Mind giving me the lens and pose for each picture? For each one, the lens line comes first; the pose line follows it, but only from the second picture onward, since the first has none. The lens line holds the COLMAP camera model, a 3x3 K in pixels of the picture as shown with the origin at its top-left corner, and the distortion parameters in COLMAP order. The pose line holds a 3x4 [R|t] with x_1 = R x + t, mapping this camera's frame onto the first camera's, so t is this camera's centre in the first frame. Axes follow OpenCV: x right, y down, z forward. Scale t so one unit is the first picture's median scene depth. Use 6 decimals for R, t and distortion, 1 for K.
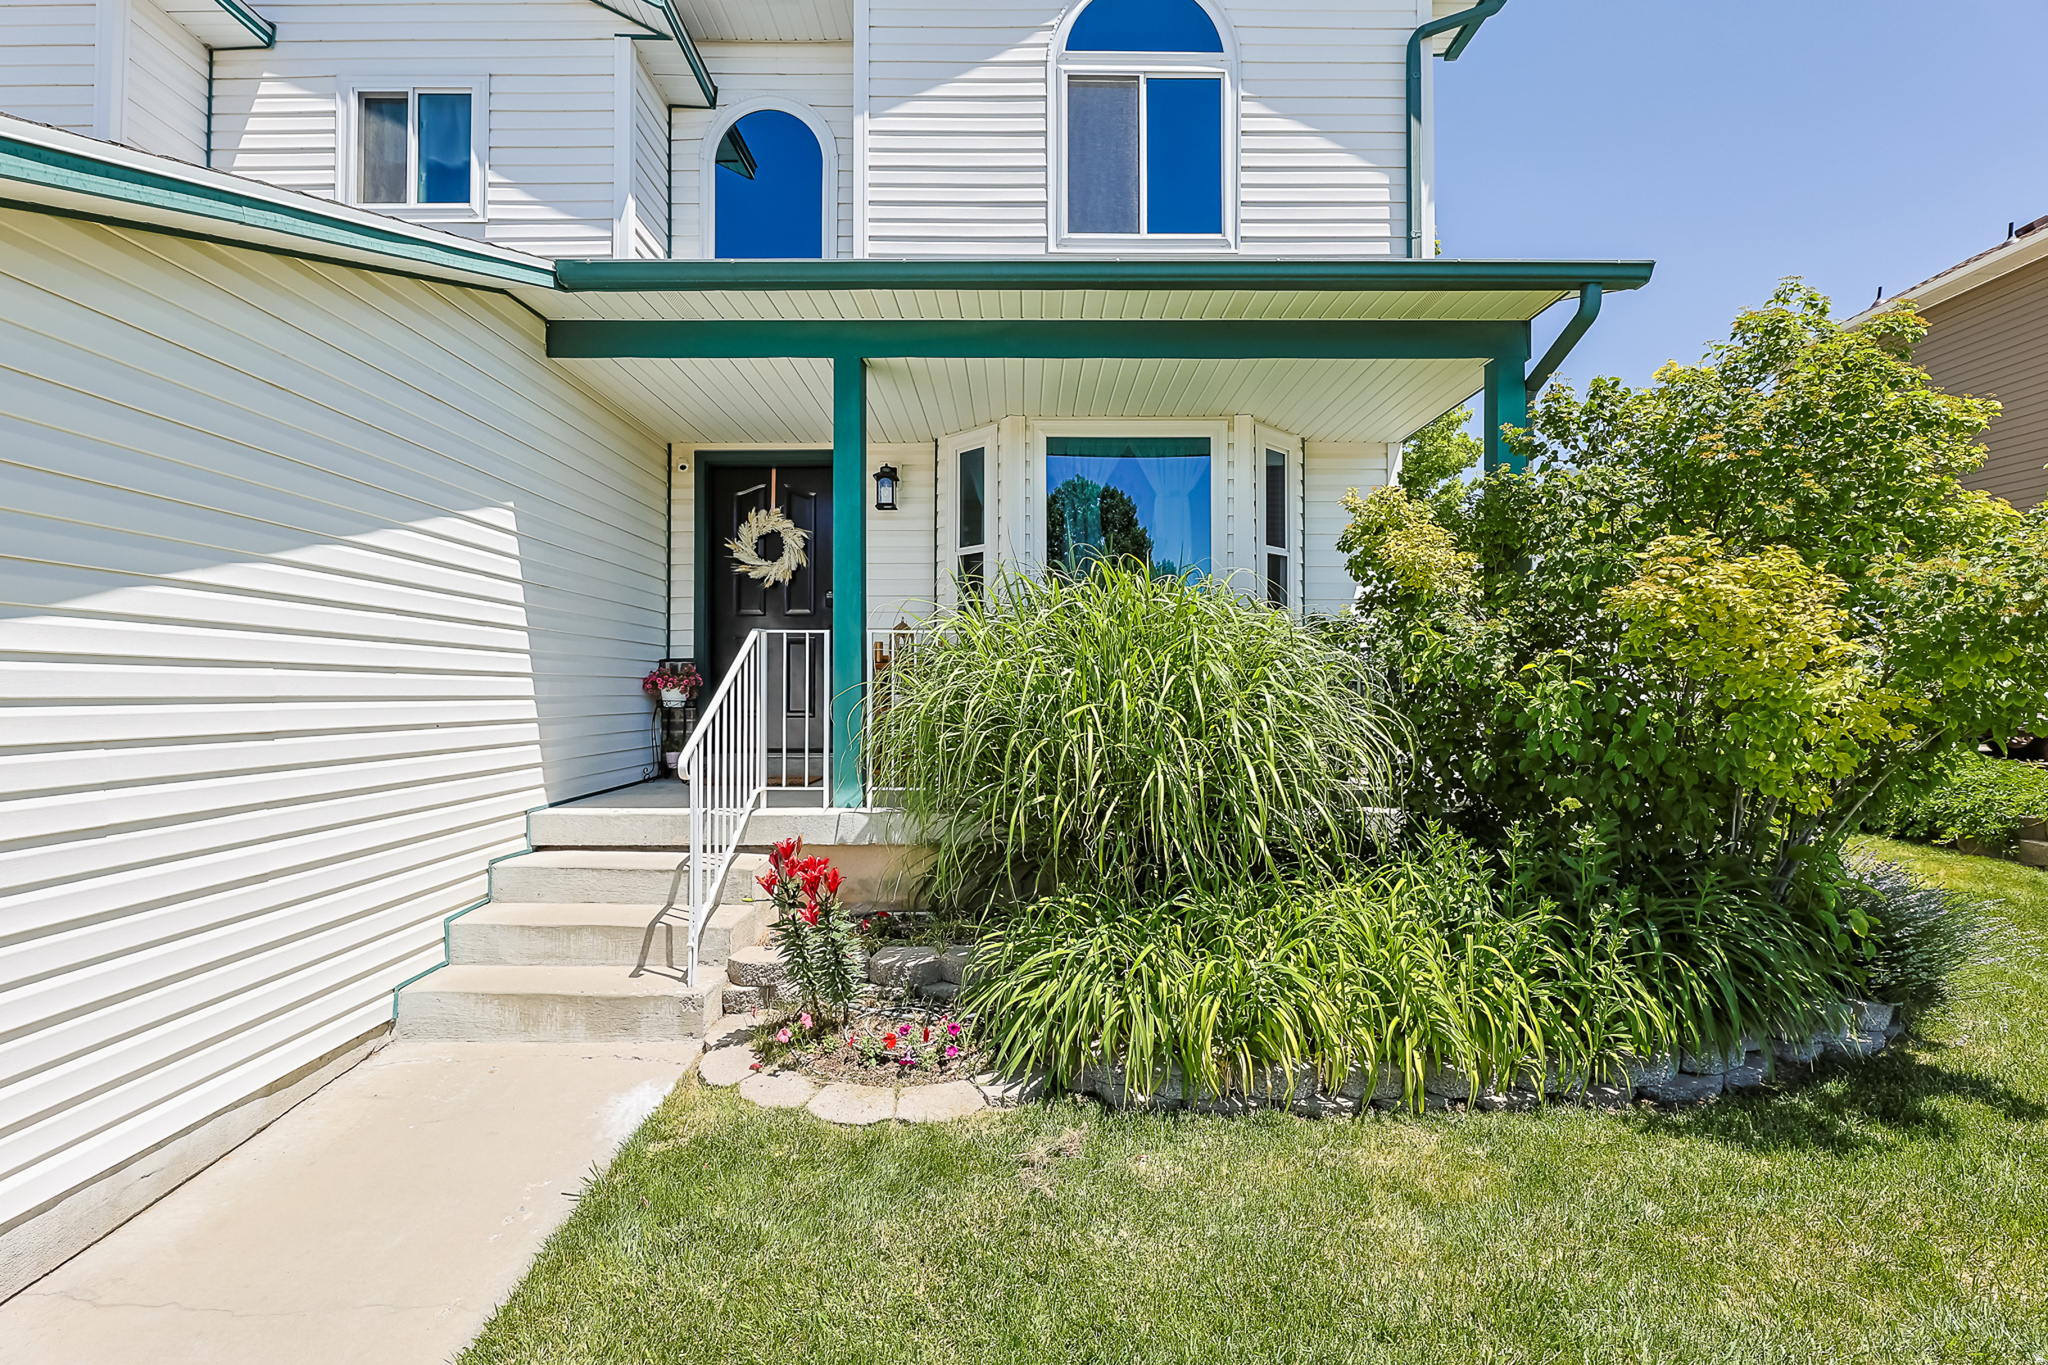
lens RADIAL K [[877.5, 0, 1045.5], [0, 877.5, 684.3], [0, 0, 1]] dist [0.004094, -0.003135]
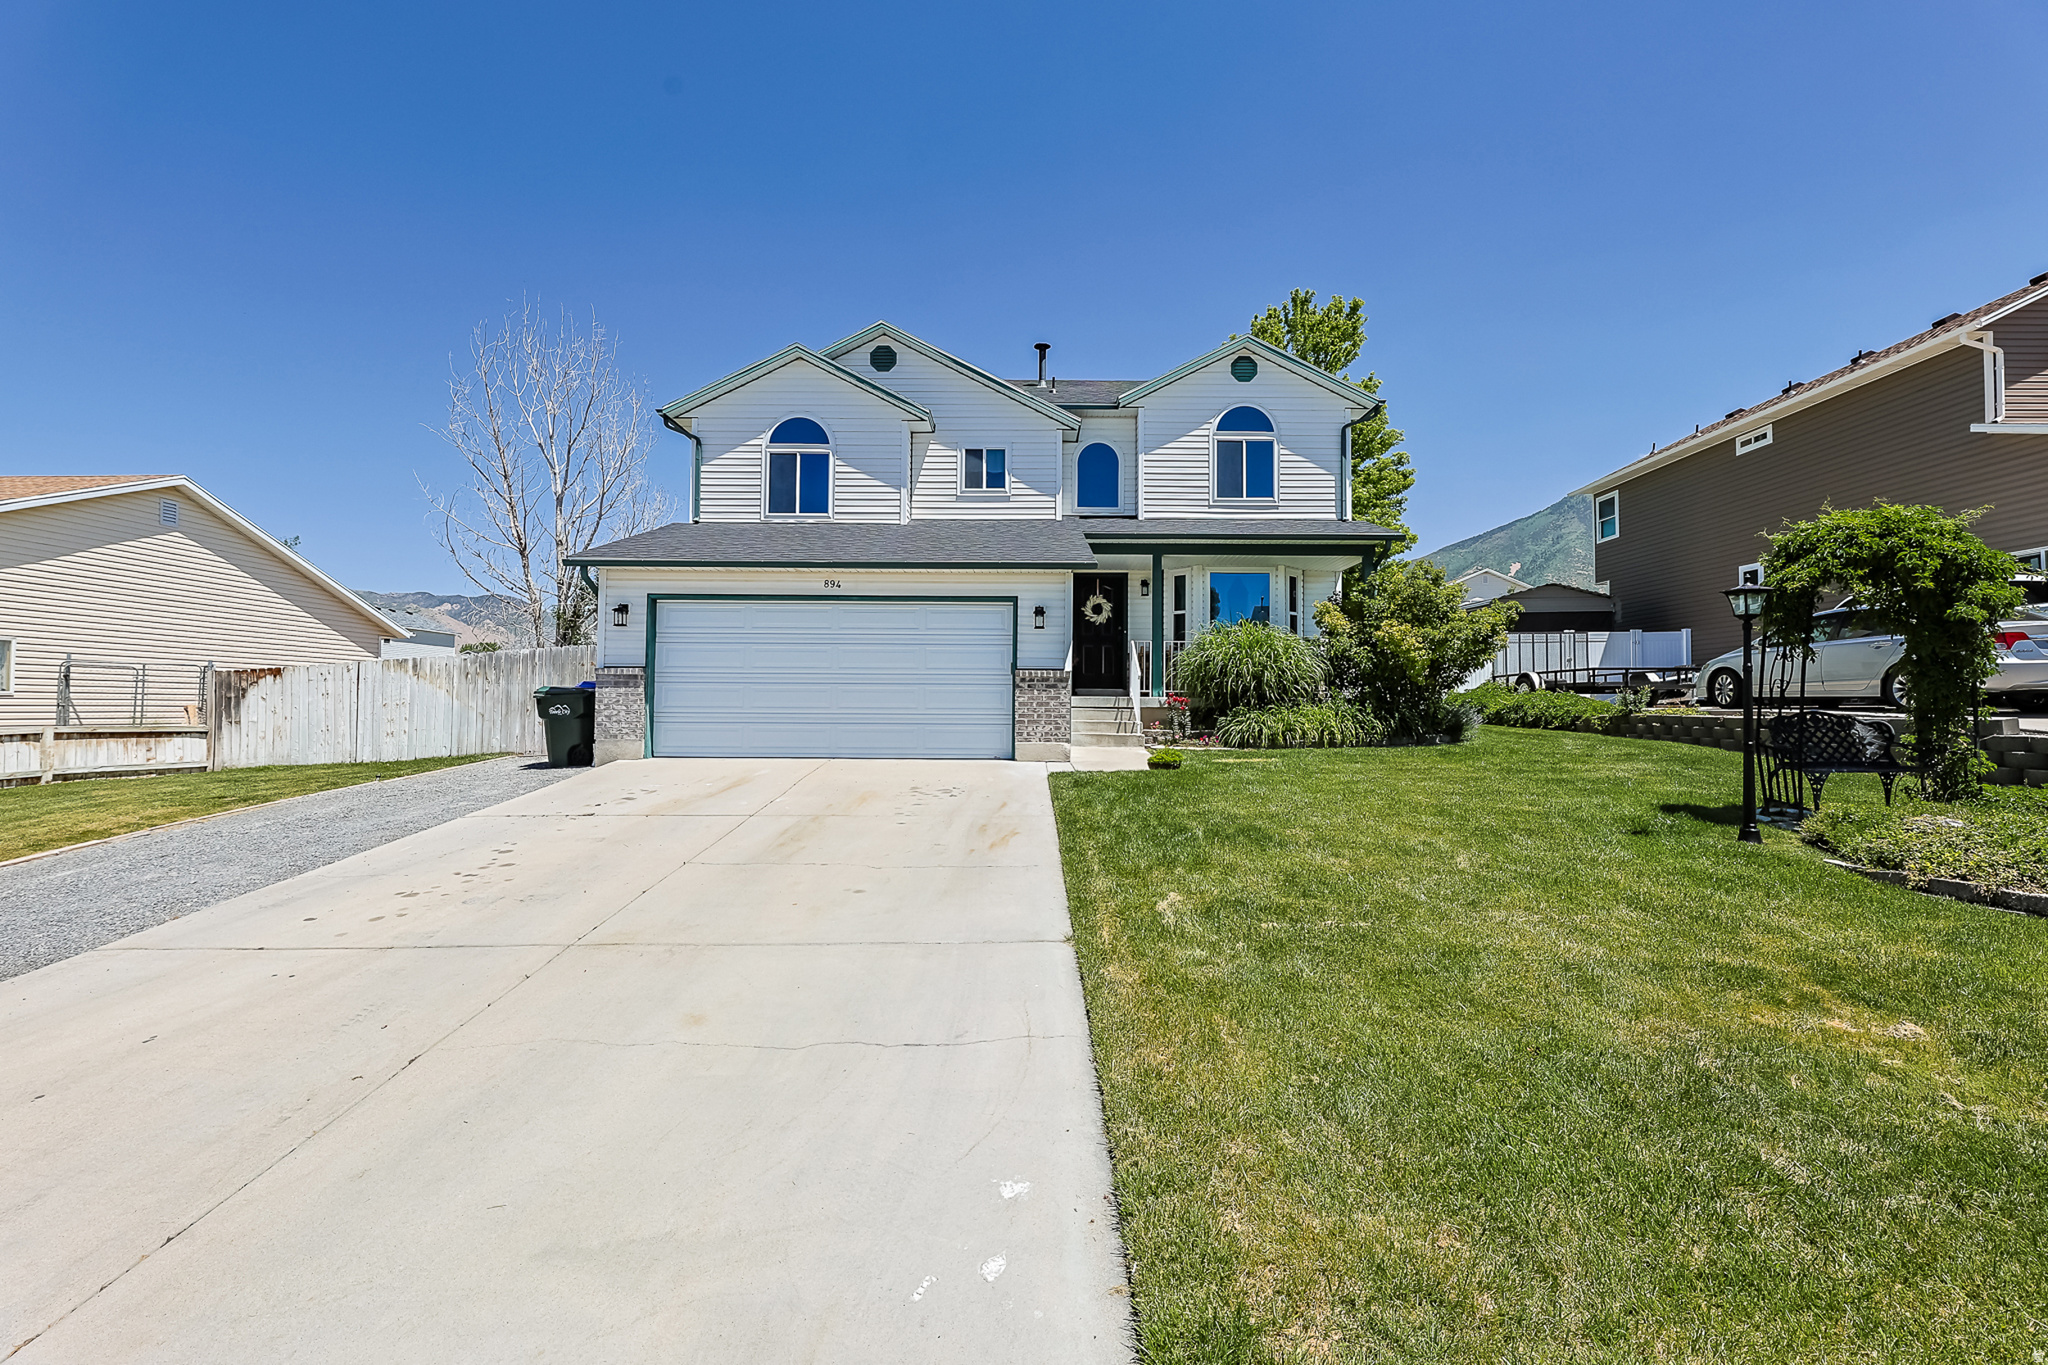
lens RADIAL K [[877.5, 0, 1062.1], [0, 877.5, 678.2], [0, 0, 1]] dist [0.004094, -0.003135]
pose [[0.999966, 0.004723, 0.006721, -0.489759], [-0.004539, 0.999618, -0.027257, 0.130822], [-0.006847, 0.027225, 0.999606, -1.776096]]
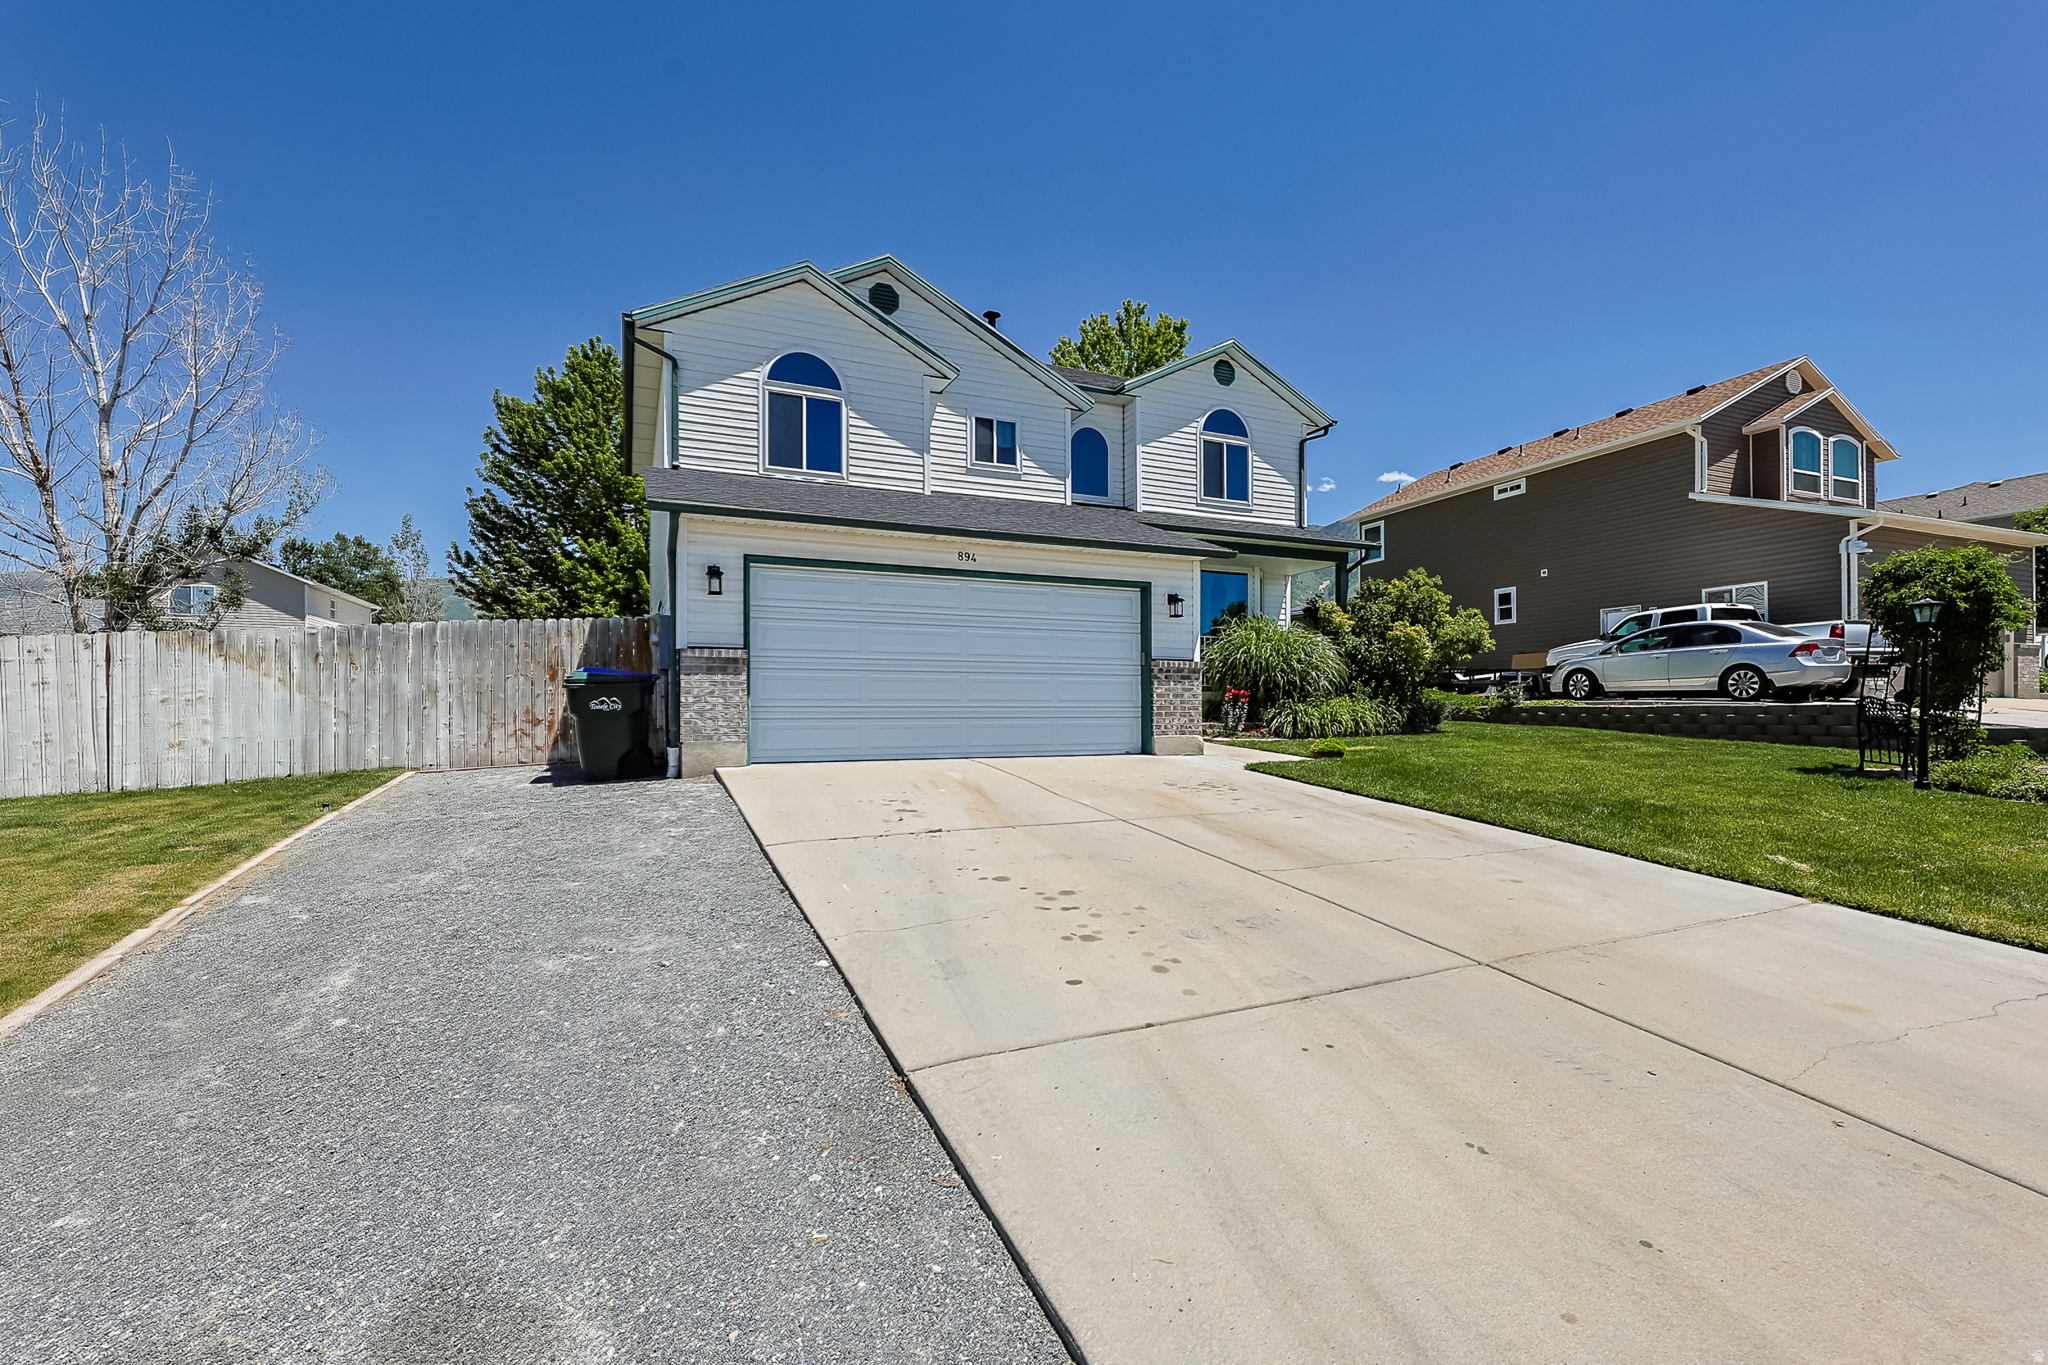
lens RADIAL K [[877.5, 0, 1046.1], [0, 877.5, 715.4], [0, 0, 1]] dist [0.004094, -0.003135]
pose [[0.911276, -0.005118, 0.411764, -1.643301], [0.000266, 0.999930, 0.011838, 0.157365], [-0.411795, -0.010678, 0.911214, -1.399352]]
